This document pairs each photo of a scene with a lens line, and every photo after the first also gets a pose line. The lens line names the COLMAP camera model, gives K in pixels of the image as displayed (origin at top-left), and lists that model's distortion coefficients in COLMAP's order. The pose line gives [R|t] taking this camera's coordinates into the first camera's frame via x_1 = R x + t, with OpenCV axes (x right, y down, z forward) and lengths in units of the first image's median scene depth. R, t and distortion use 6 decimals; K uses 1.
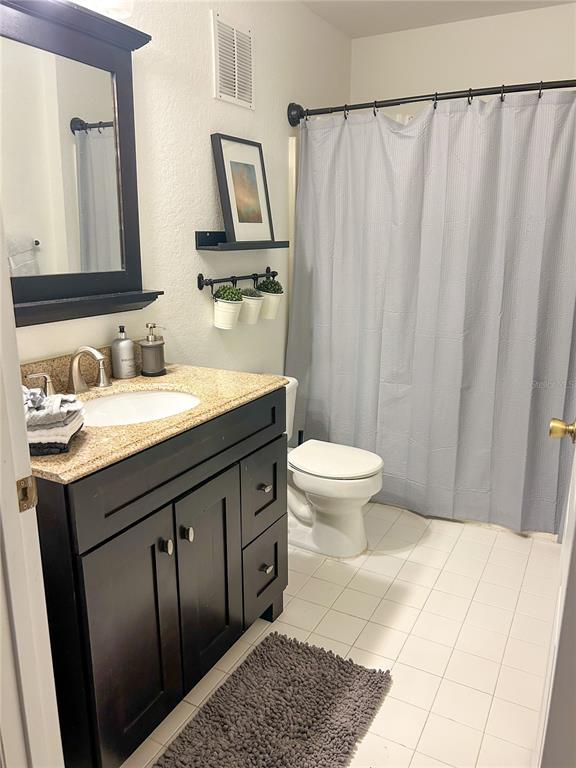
lens RADIAL K [[580.5, 0, 292.0], [0, 580.5, 389.6], [0, 0, 1]] dist [0.037339, -0.030992]
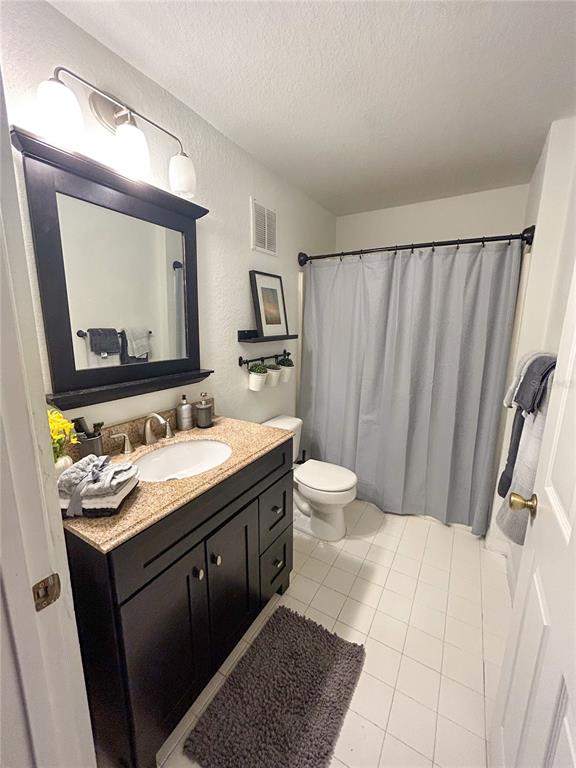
lens RADIAL K [[311.0, 0, 292.8], [0, 311.0, 381.6], [0, 0, 1]] dist [0.003008, 0.000775]
pose [[0.999512, 0.012661, -0.028569, 0.009515], [-0.014527, 0.997707, -0.066102, -0.090266], [0.027666, 0.066484, 0.997404, 0.196288]]
